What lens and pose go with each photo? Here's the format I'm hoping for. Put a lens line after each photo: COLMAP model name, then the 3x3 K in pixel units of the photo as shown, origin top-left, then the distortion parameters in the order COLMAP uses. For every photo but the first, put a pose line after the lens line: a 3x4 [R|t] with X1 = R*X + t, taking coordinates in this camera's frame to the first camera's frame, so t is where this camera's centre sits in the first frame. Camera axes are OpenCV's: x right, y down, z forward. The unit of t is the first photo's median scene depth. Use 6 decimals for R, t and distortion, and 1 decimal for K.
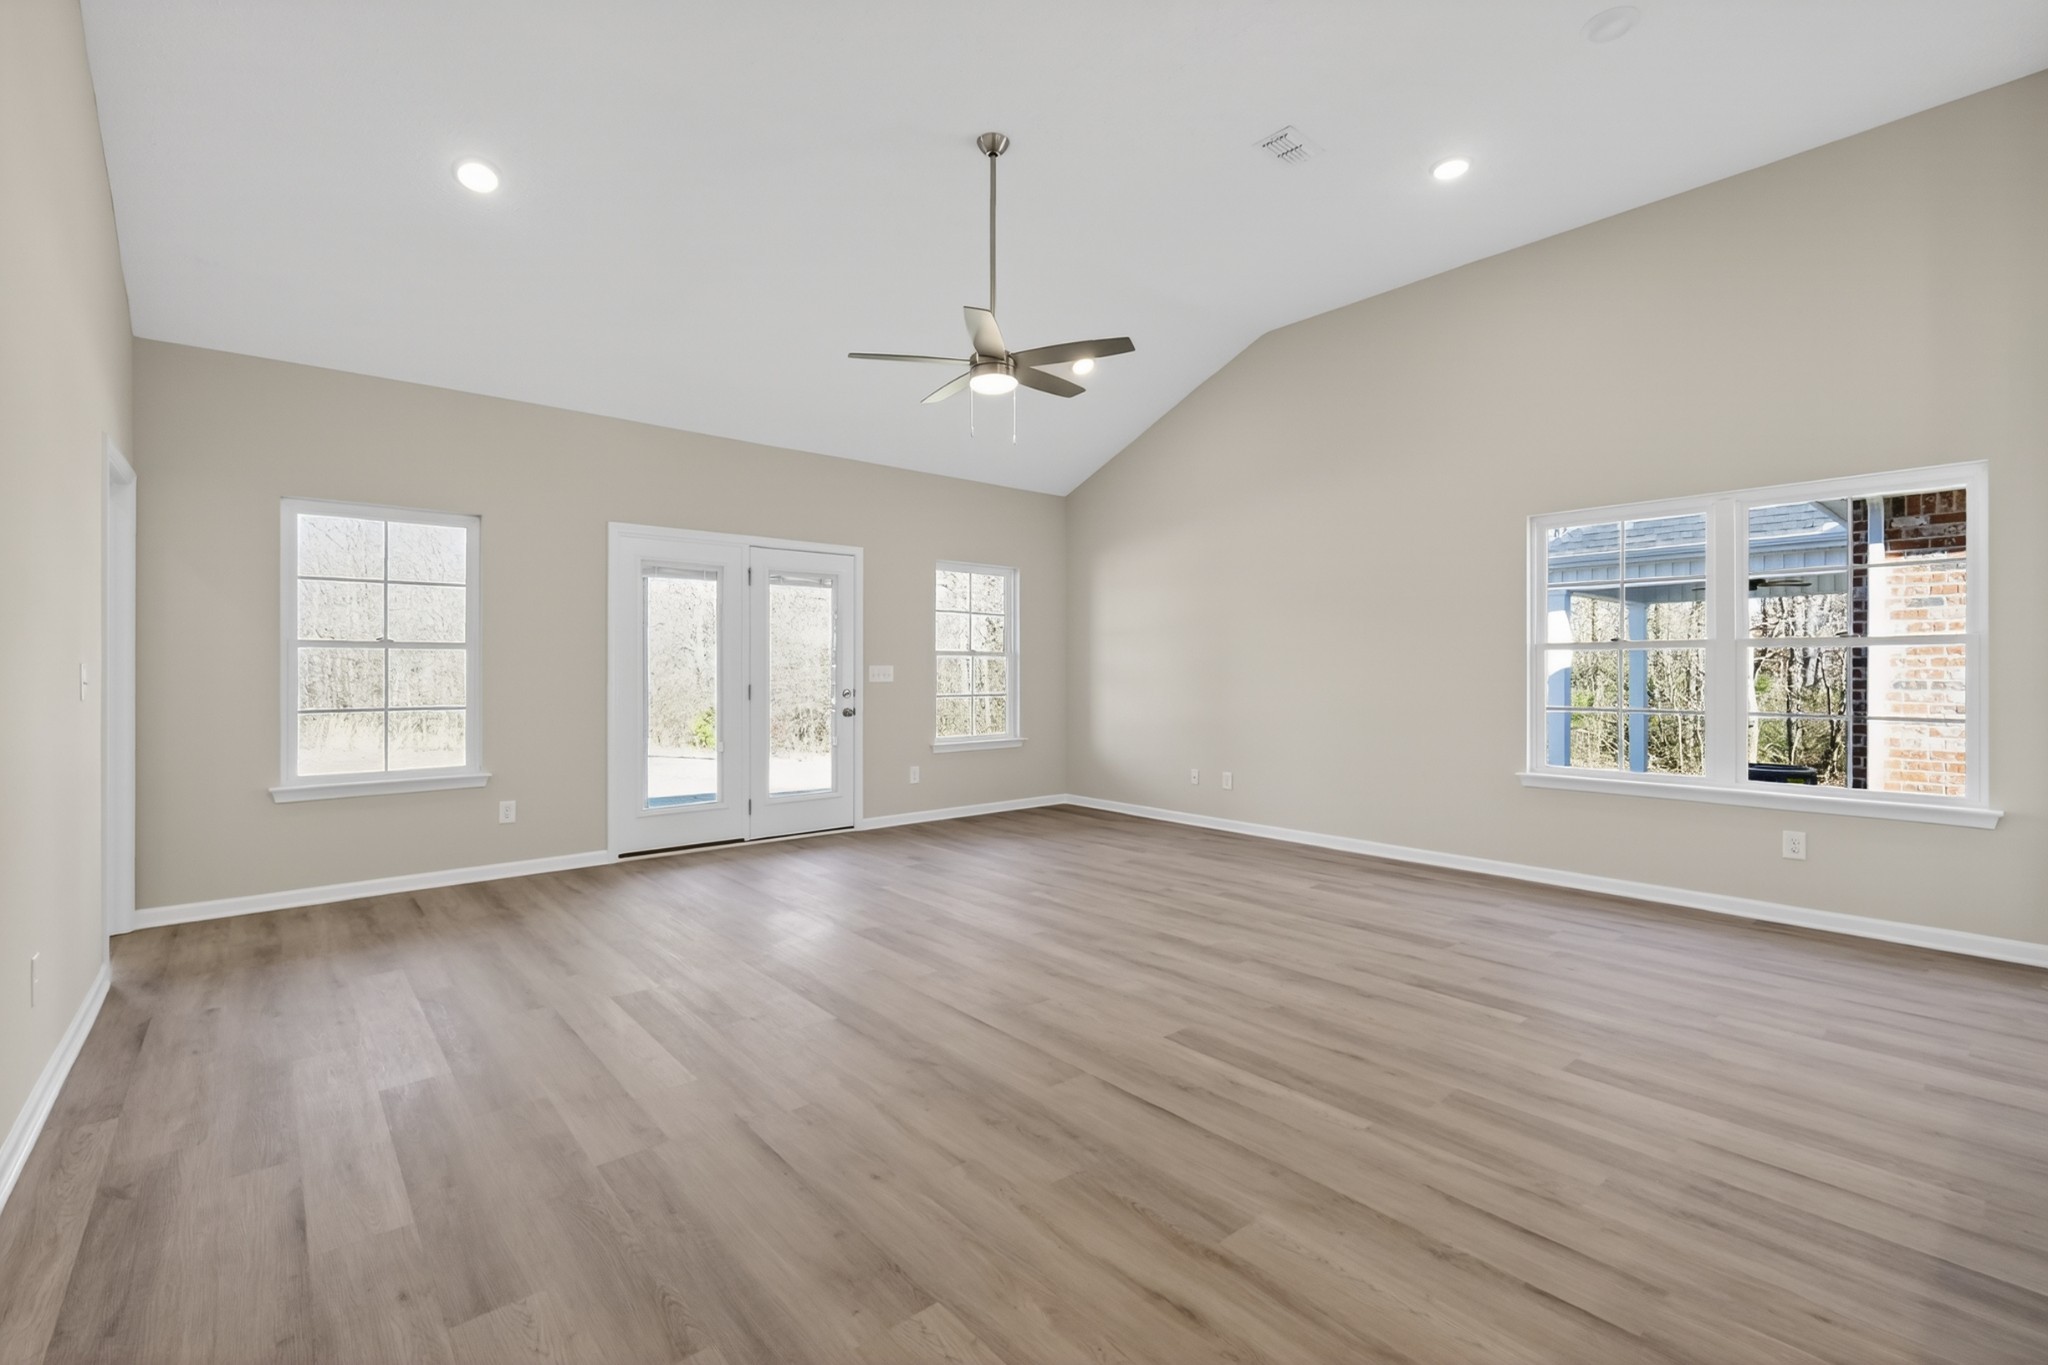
lens RADIAL K [[893.0, 0, 1023.4], [0, 893.0, 671.6], [0, 0, 1]] dist [0.002679, 0.000137]
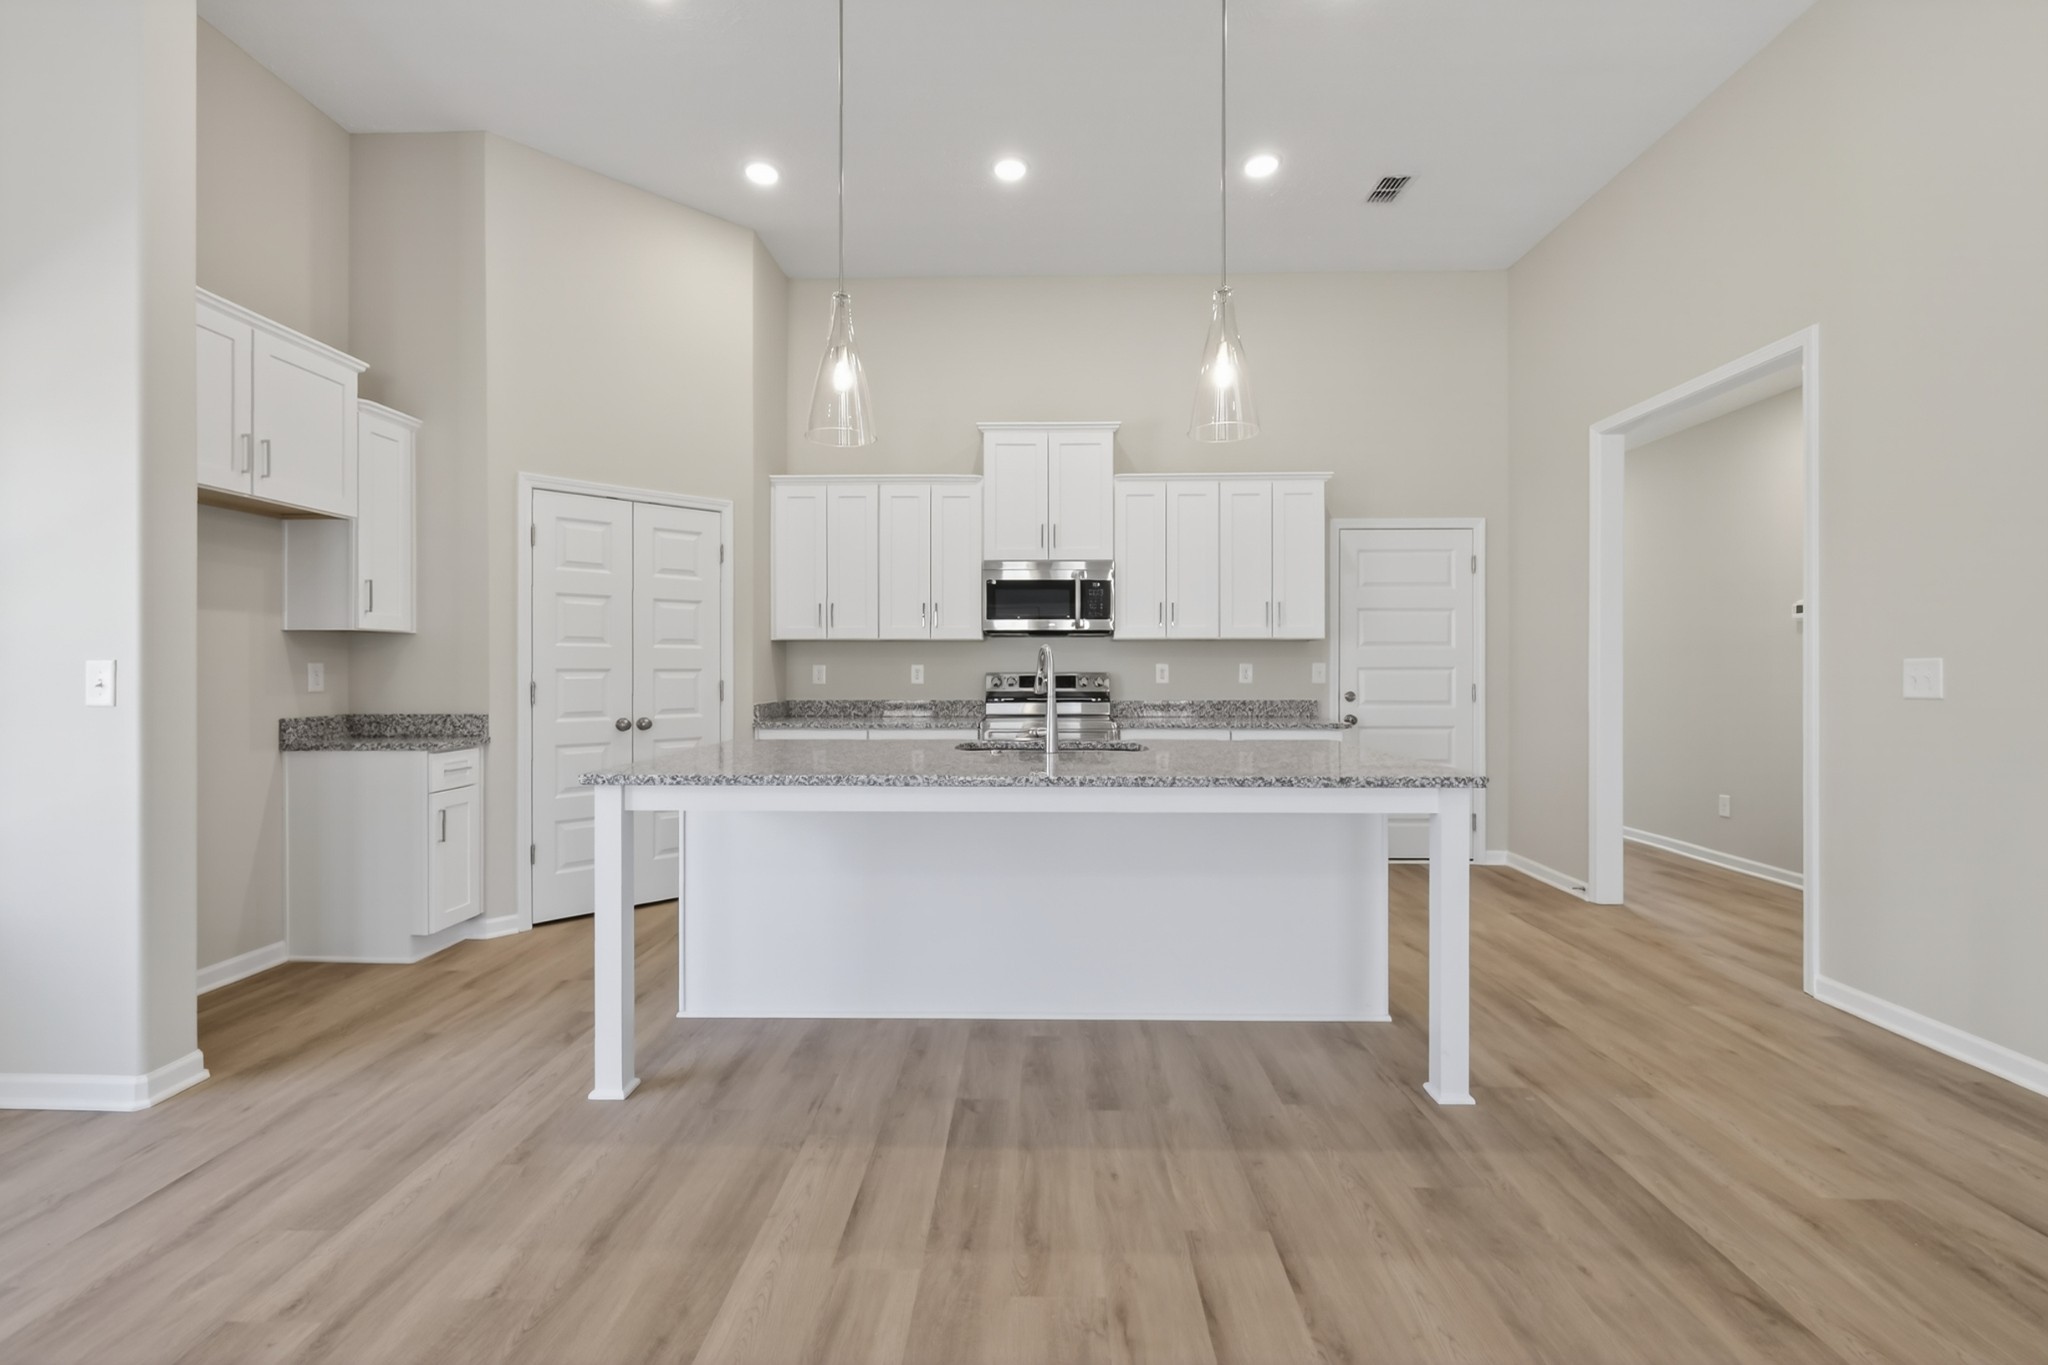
lens RADIAL K [[893.0, 0, 1023.4], [0, 893.0, 671.6], [0, 0, 1]] dist [0.002679, 0.000137]
pose [[-0.745251, -0.000616, 0.666784, 0.061490], [0.002720, 0.999988, 0.003963, -0.000297], [-0.666779, 0.004767, -0.745241, 0.890490]]
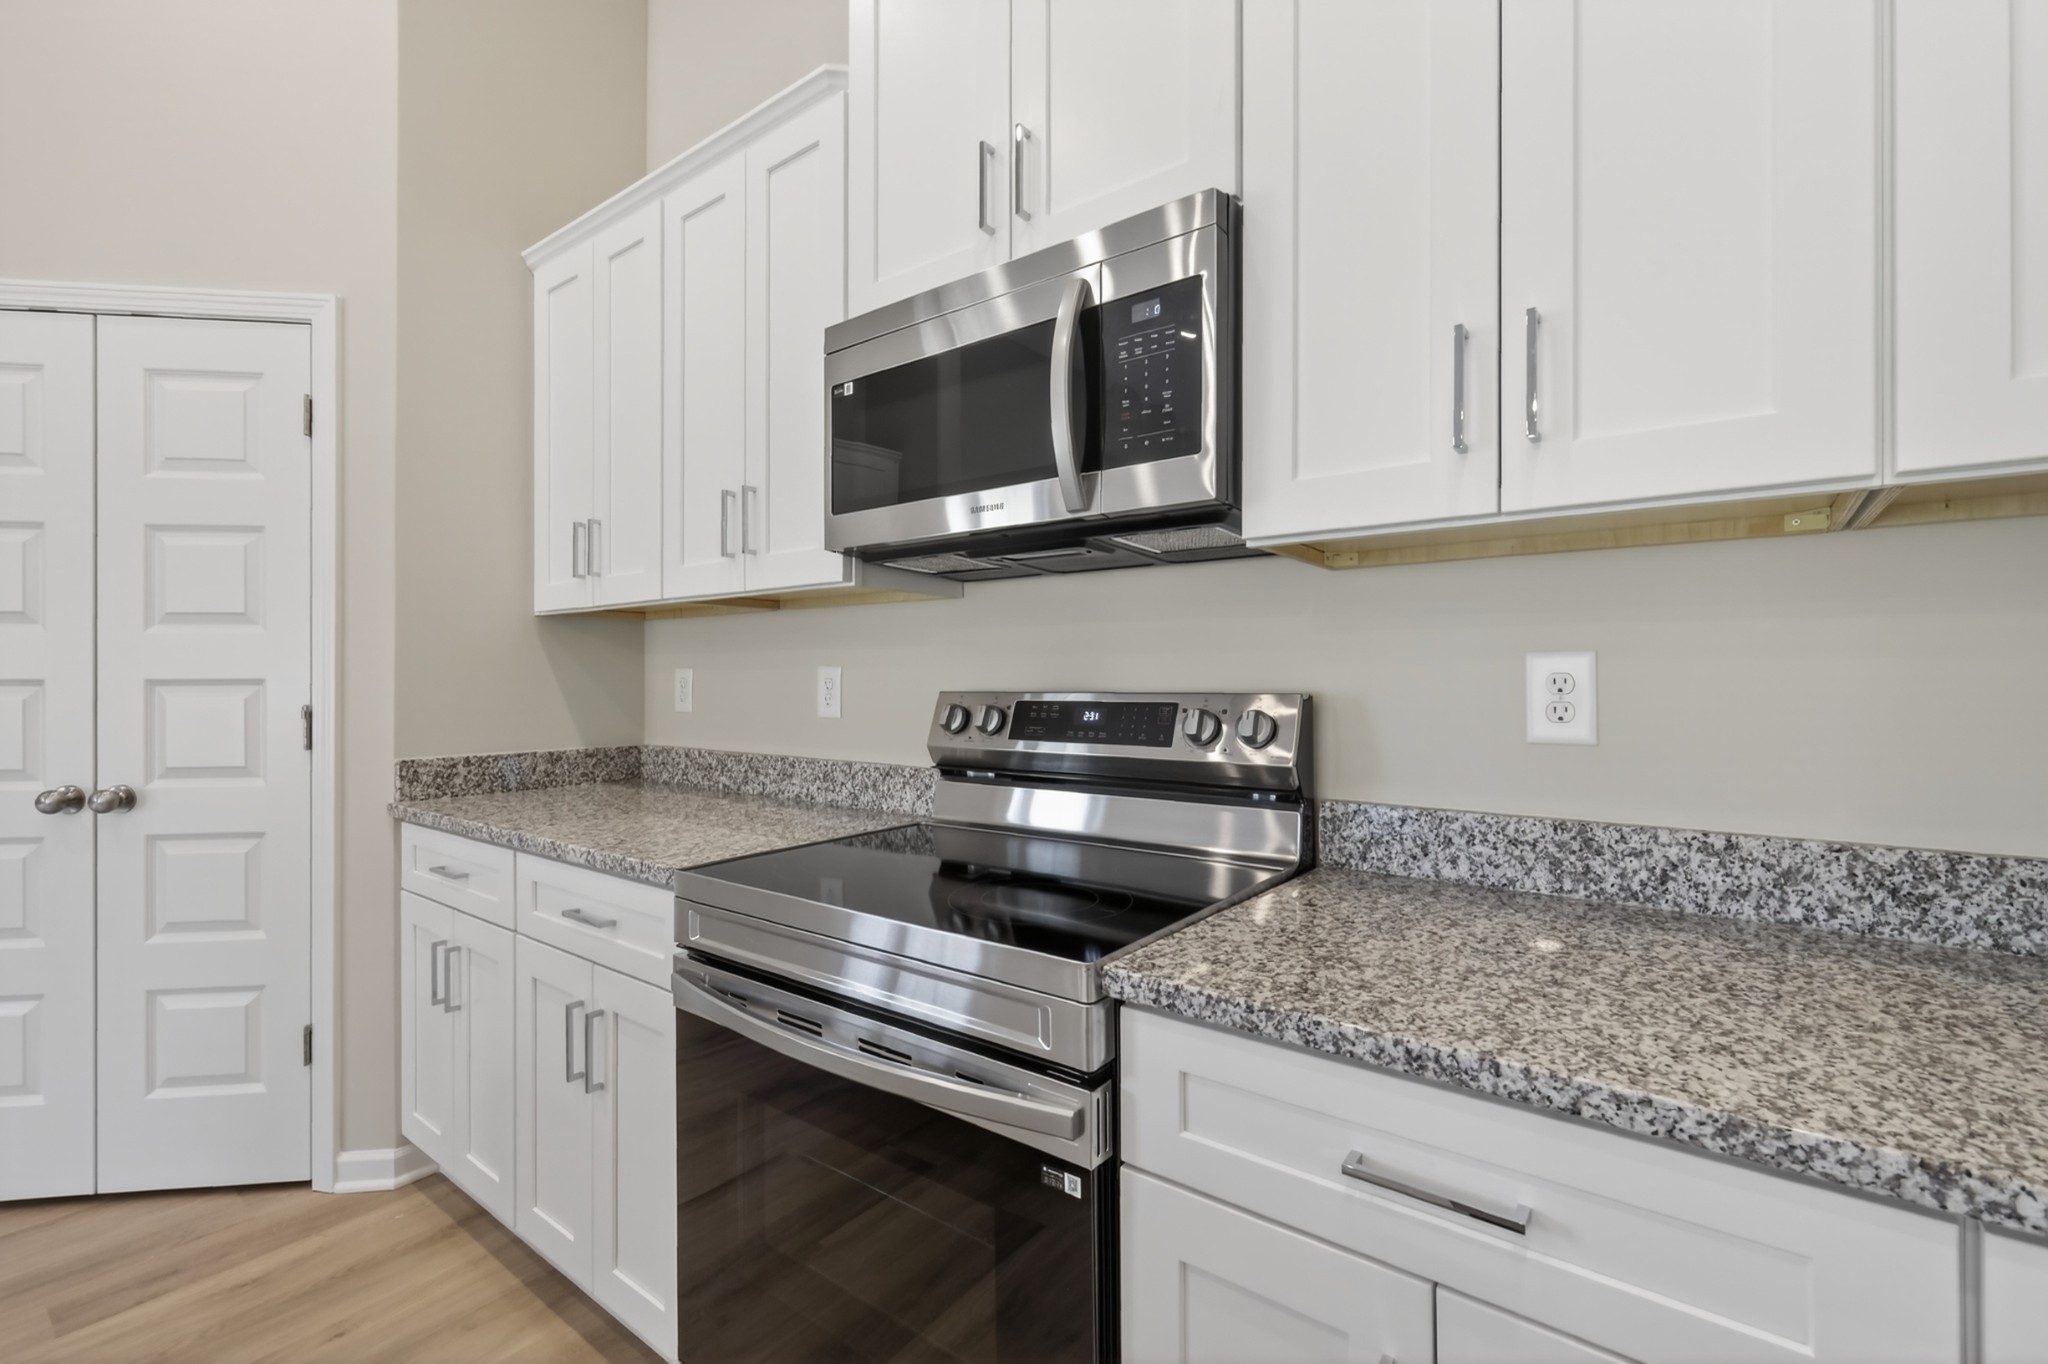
lens RADIAL K [[893.3, 0, 1023.7], [0, 893.3, 679.7], [0, 0, 1]] dist [0.000912, 0.000400]
pose [[-0.202746, -0.004112, 0.979223, 0.587013], [0.007093, 0.999959, 0.005668, 0.000164], [-0.979206, 0.008095, -0.202708, -0.090331]]
